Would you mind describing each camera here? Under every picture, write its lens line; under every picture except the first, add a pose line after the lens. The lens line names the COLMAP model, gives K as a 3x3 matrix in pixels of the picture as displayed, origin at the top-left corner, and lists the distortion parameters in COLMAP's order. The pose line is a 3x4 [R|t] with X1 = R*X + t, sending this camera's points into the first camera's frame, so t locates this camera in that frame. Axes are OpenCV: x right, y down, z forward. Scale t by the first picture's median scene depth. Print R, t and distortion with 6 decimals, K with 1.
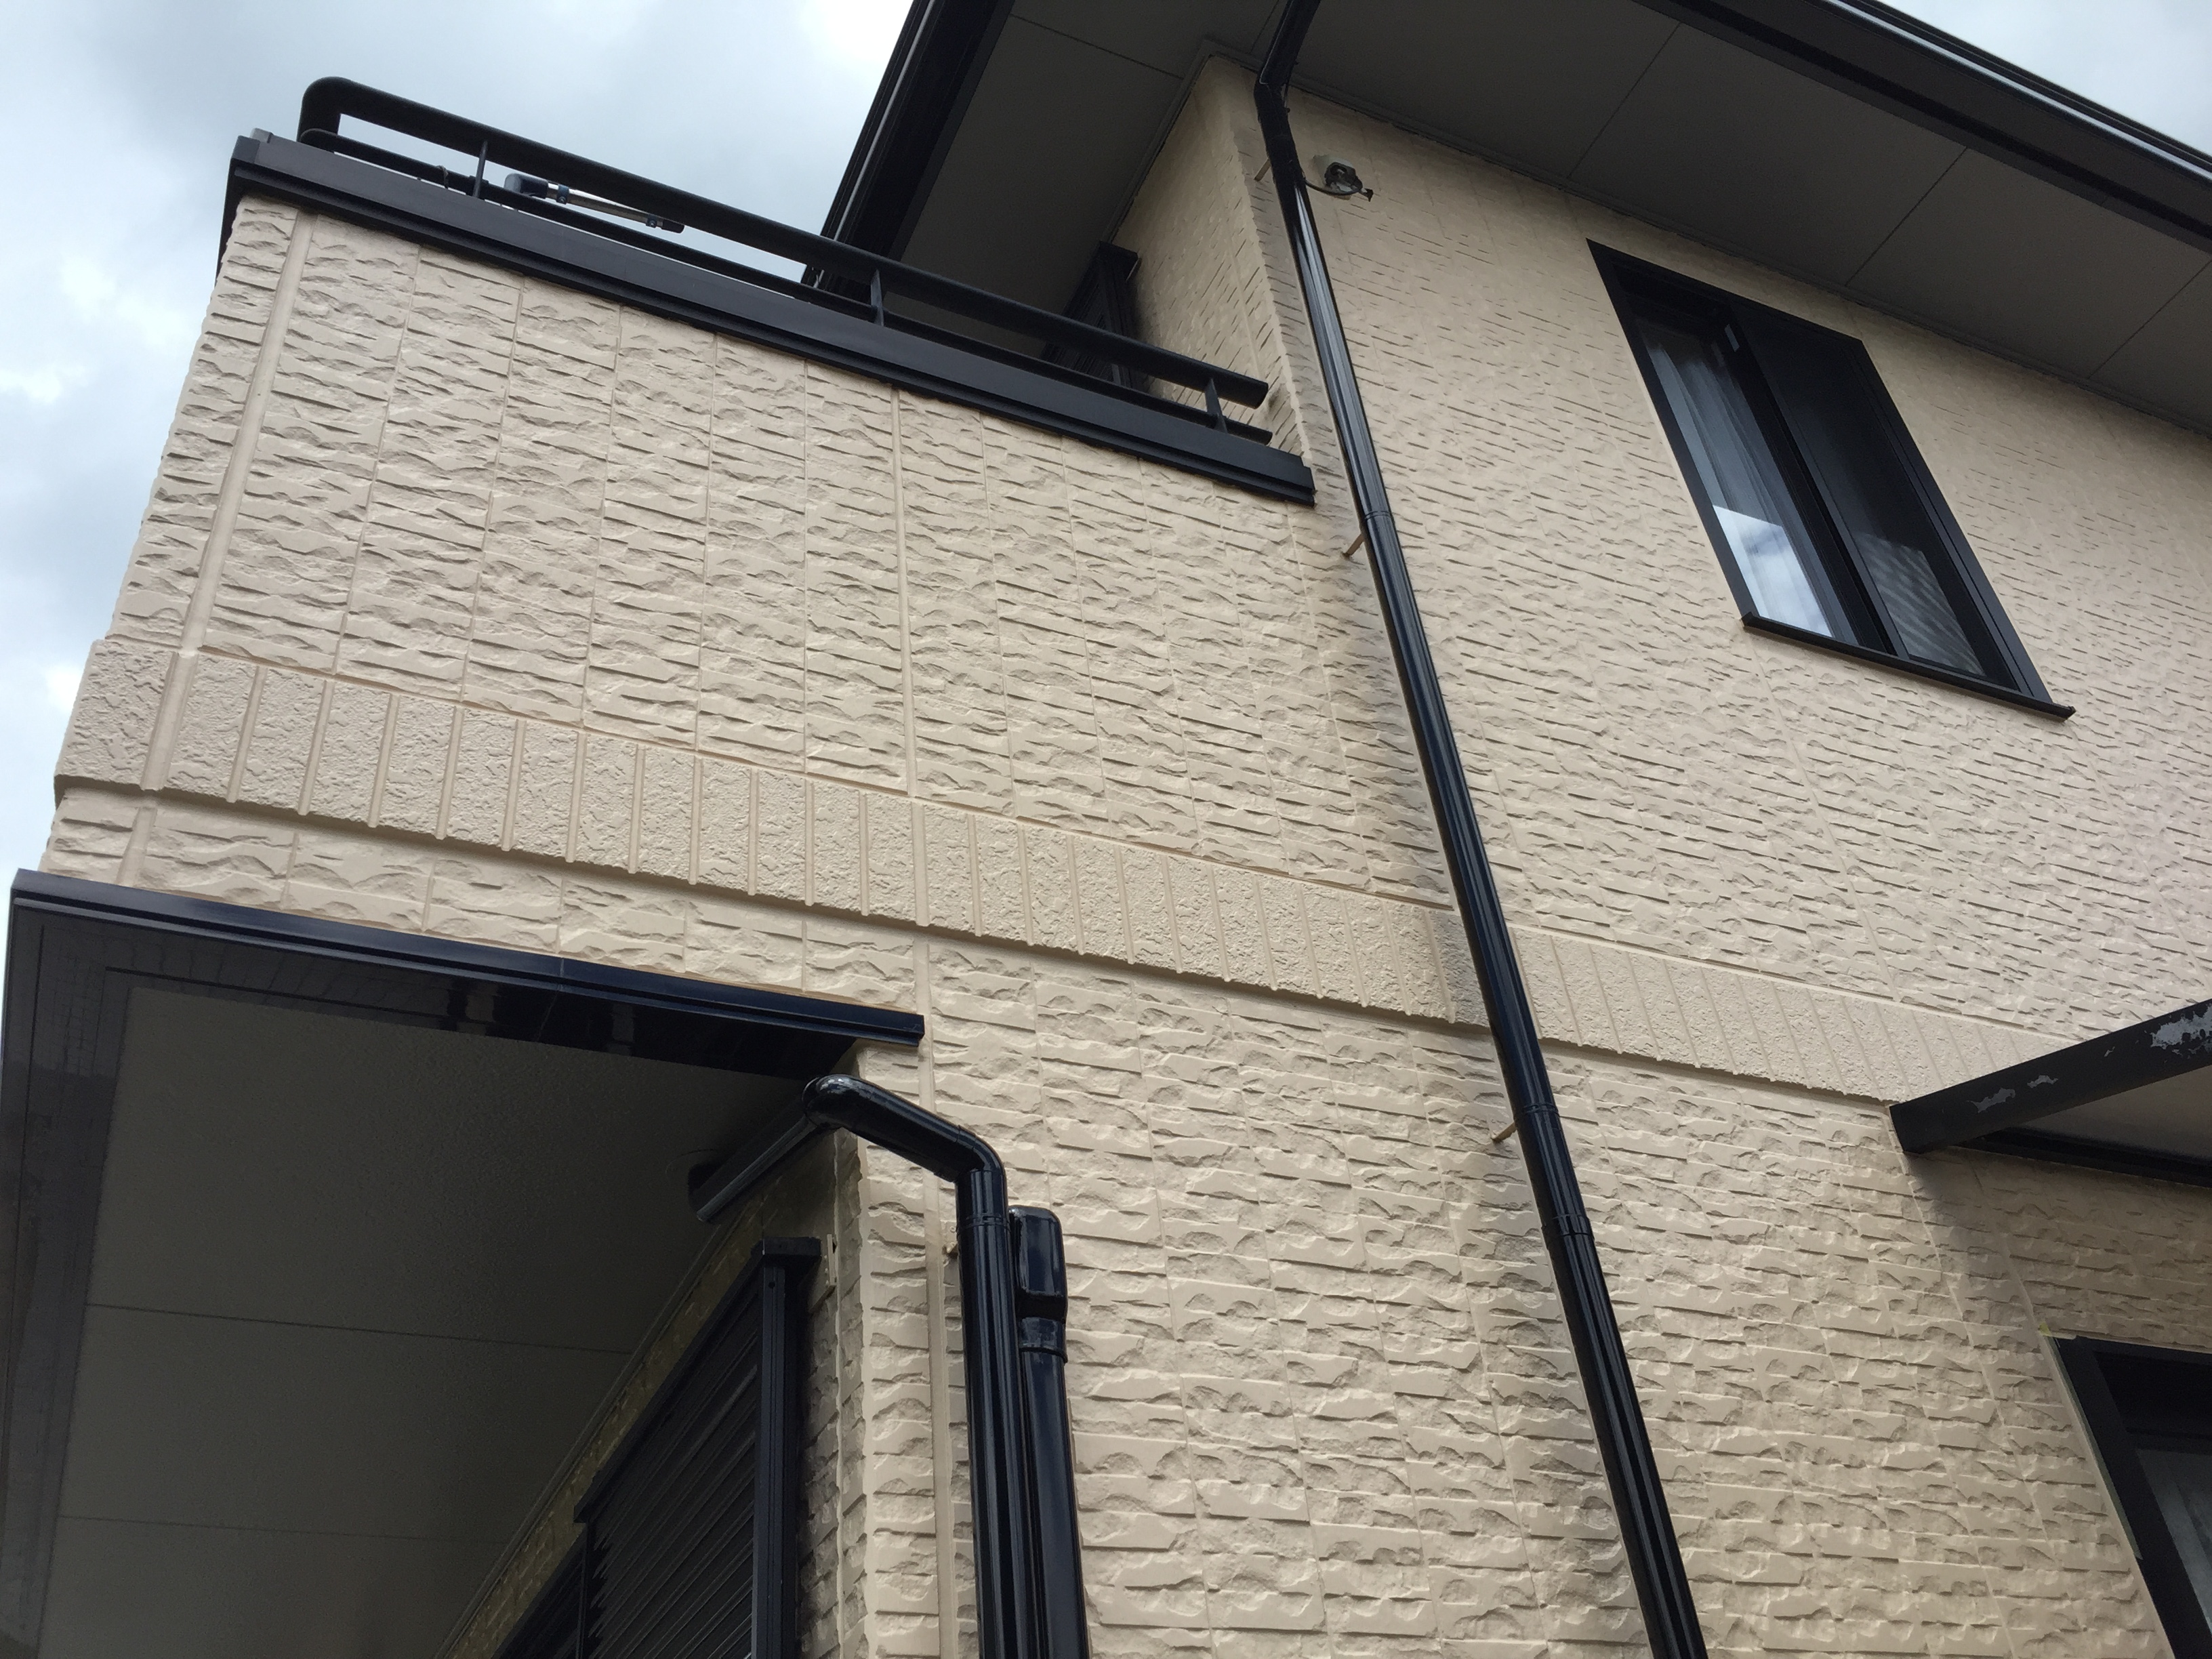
lens RADIAL K [[1896.9, 0, 1091.4], [0, 1896.9, 805.8], [0, 0, 1]] dist [0.062764, -0.076278]
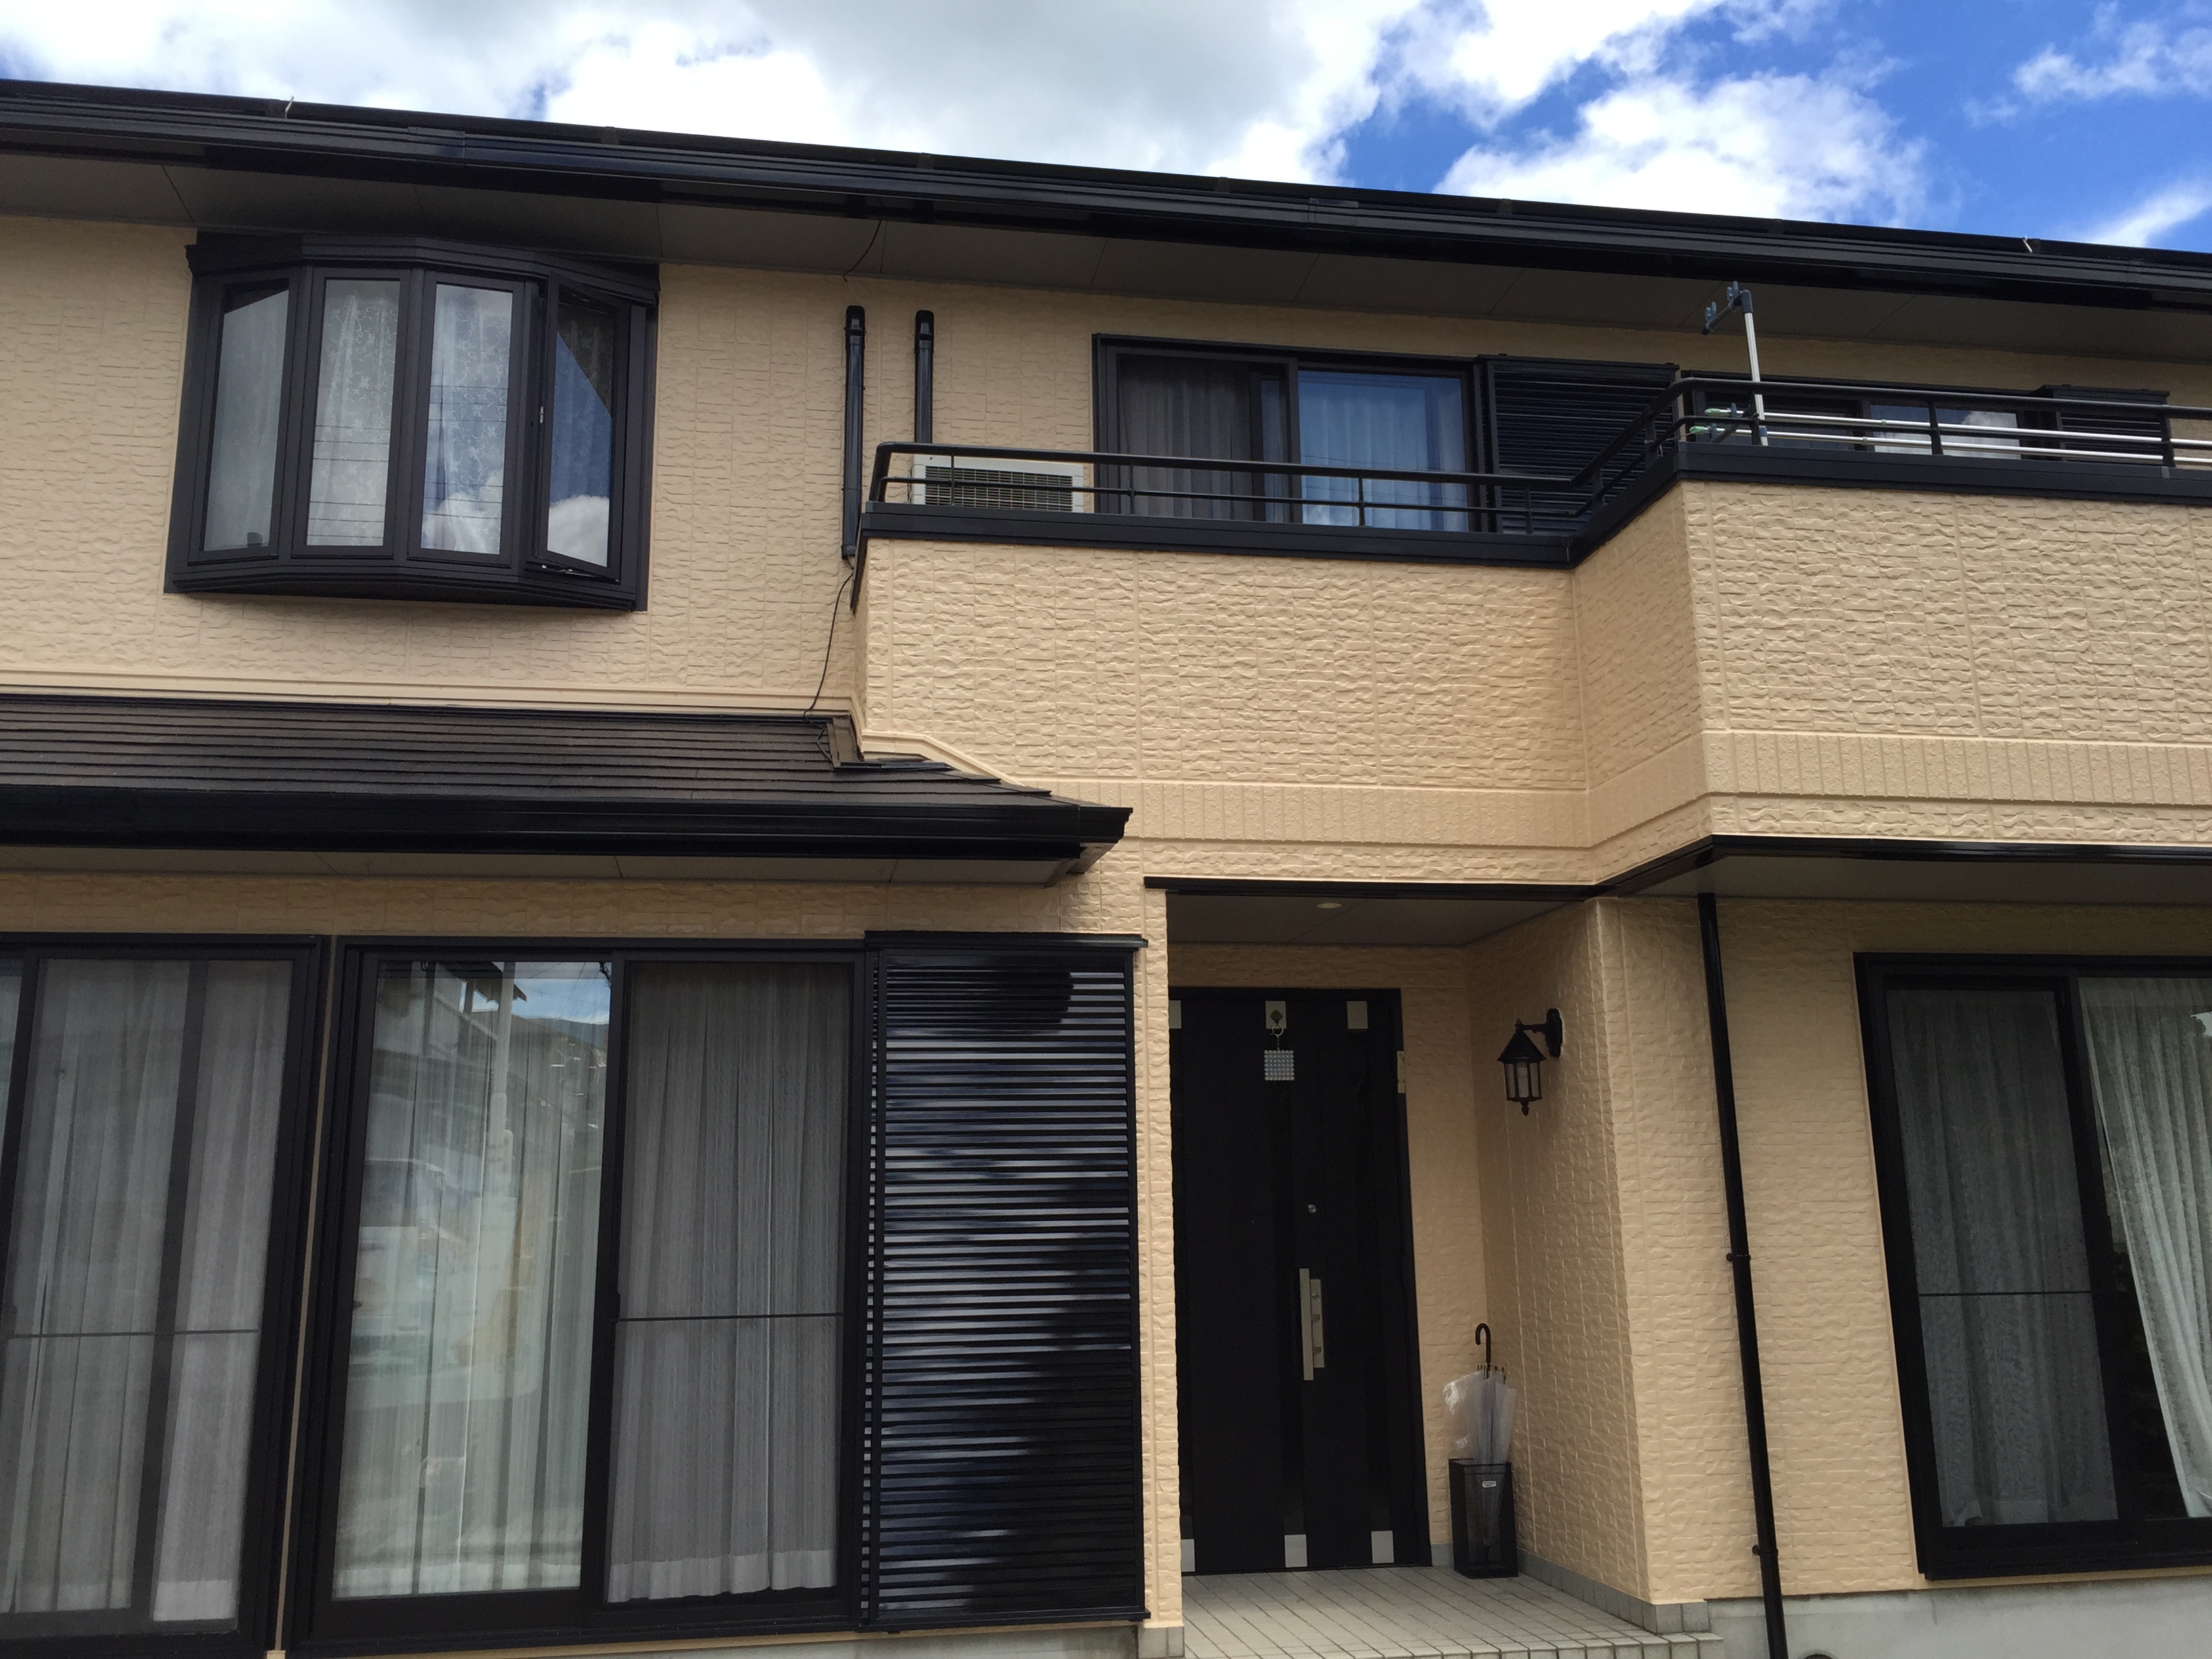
lens RADIAL K [[1896.9, 0, 1099.3], [0, 1896.9, 816.8], [0, 0, 1]] dist [0.062764, -0.076278]
pose [[0.960879, 0.021608, -0.276126, -0.488058], [0.098695, 0.904797, 0.414248, -1.015917], [0.258789, -0.425294, 0.867268, -1.430440]]
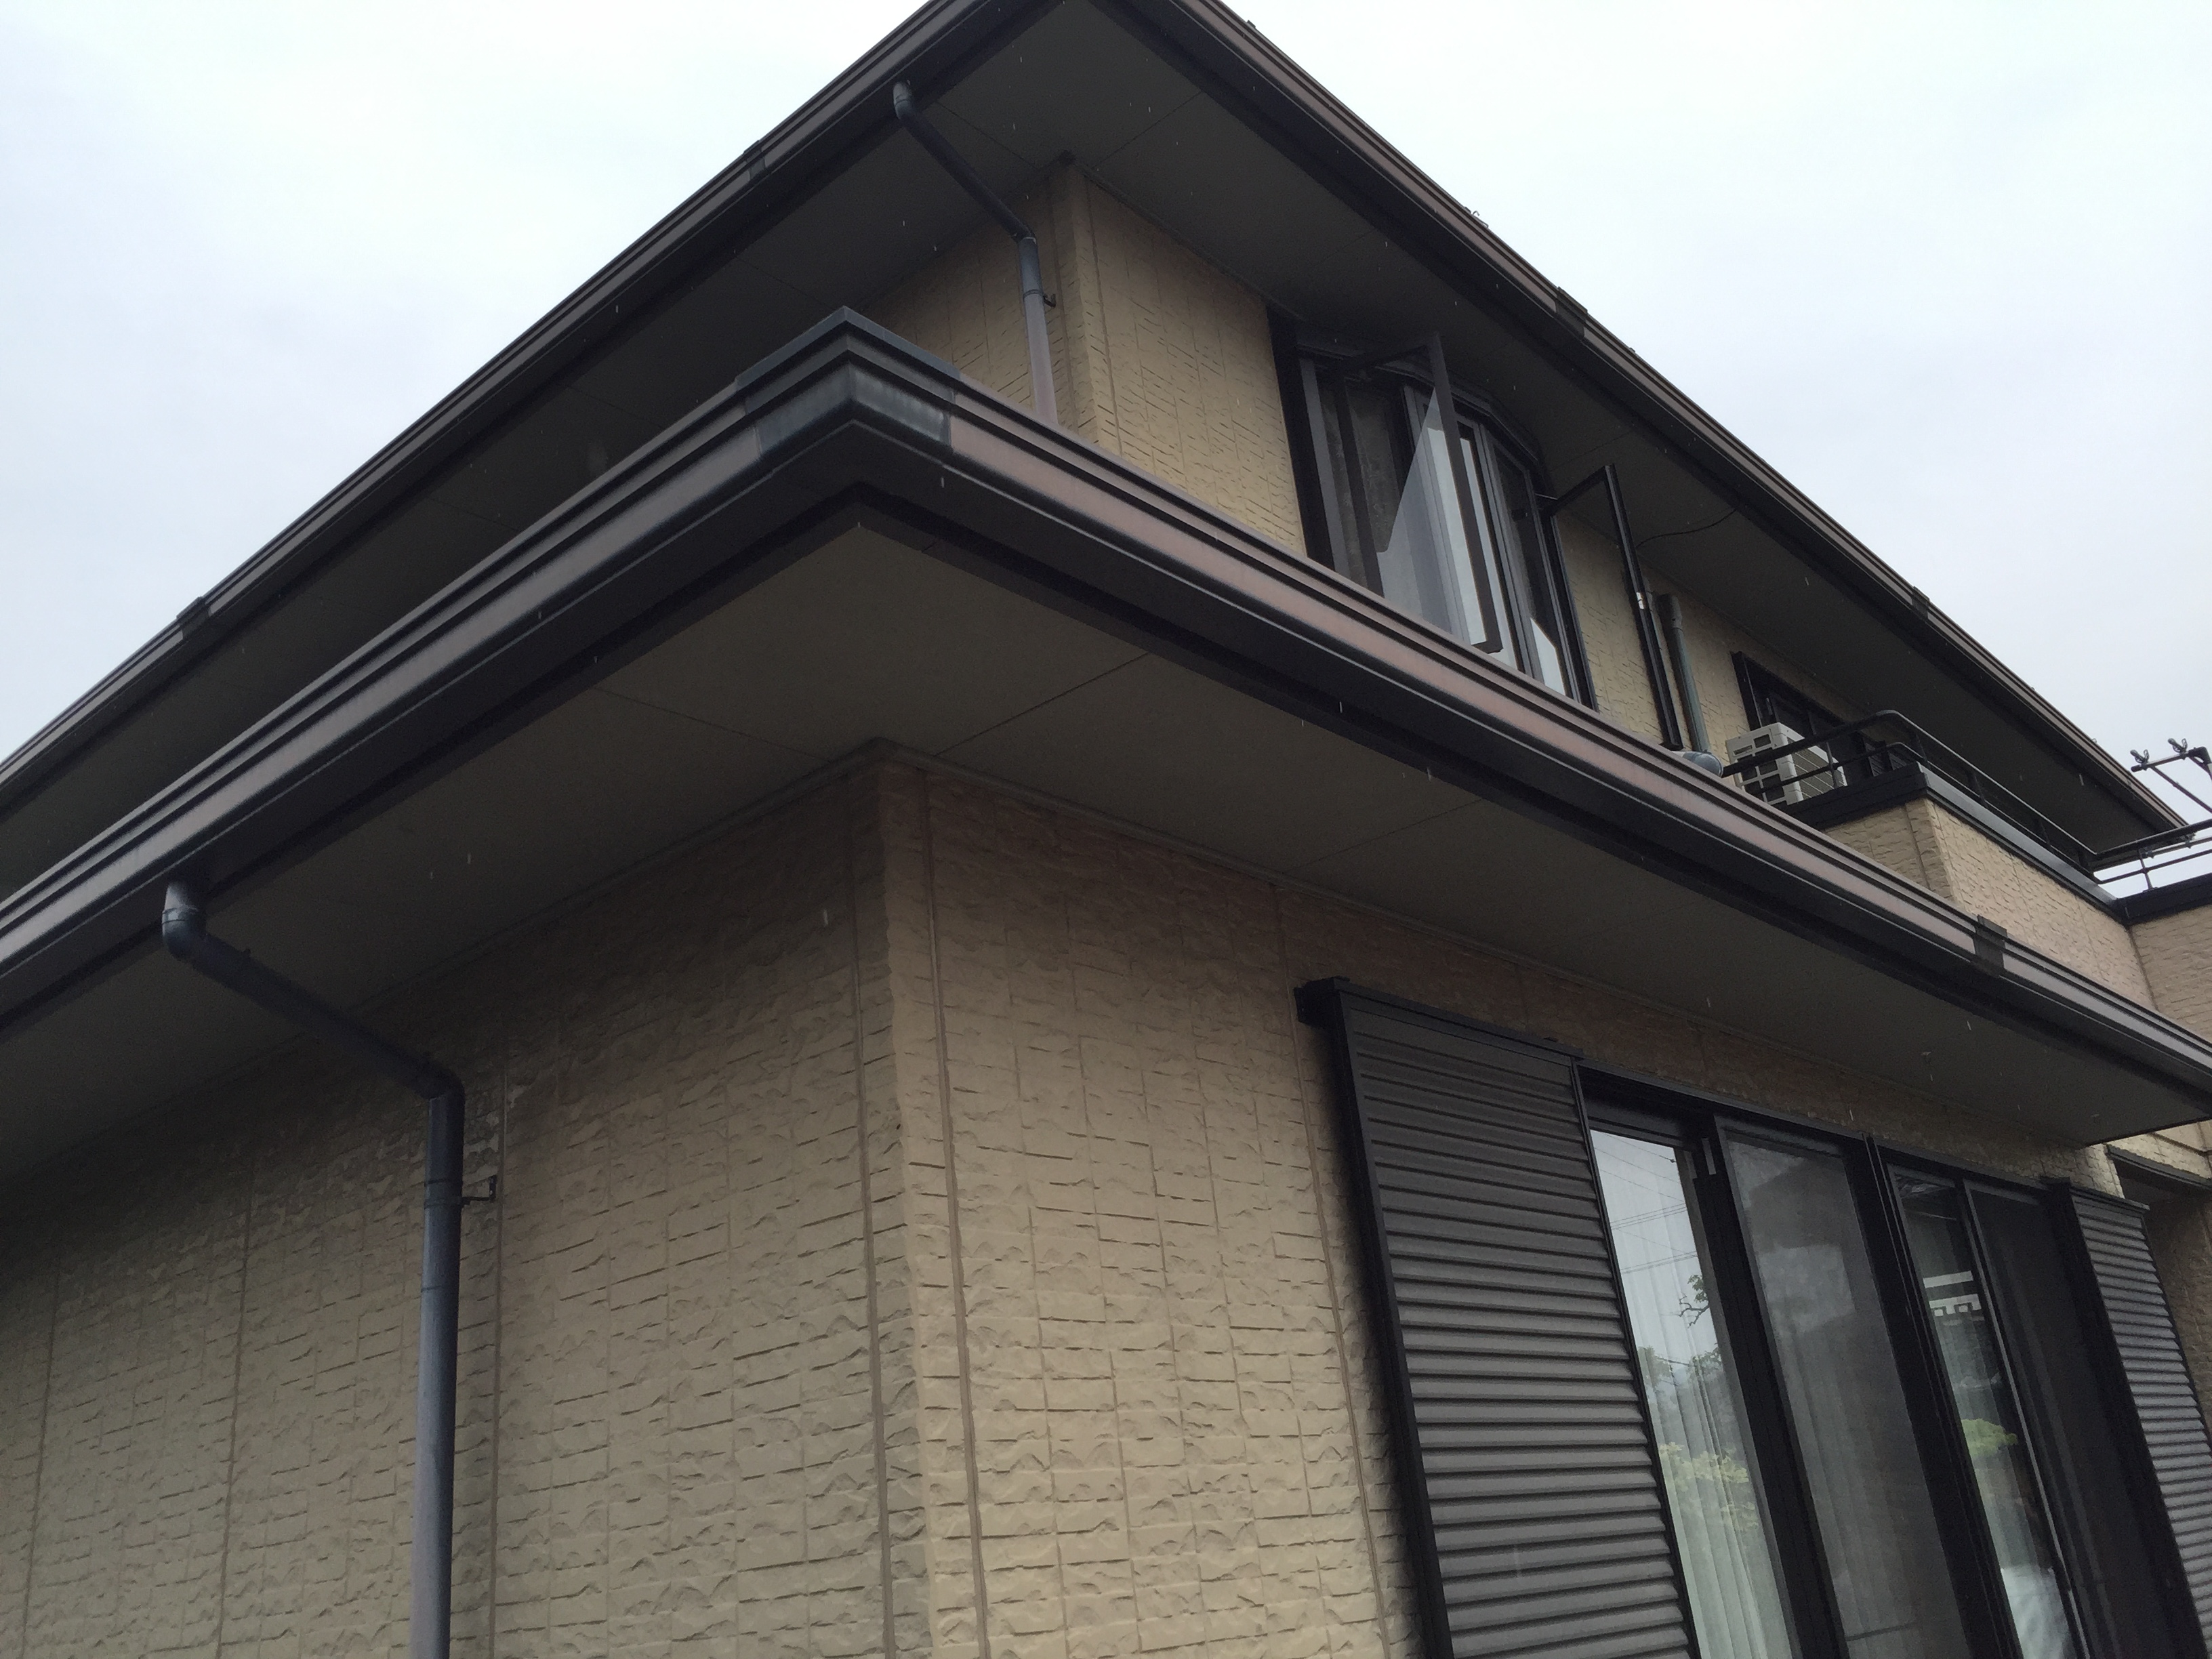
lens RADIAL K [[1896.9, 0, 1097.7], [0, 1896.9, 817.7], [0, 0, 1]] dist [0.062764, -0.076278]
pose [[0.922638, 0.148718, 0.355839, -3.523042], [-0.221601, 0.959571, 0.173540, -0.509853], [-0.315644, -0.238969, 0.918293, -1.238918]]
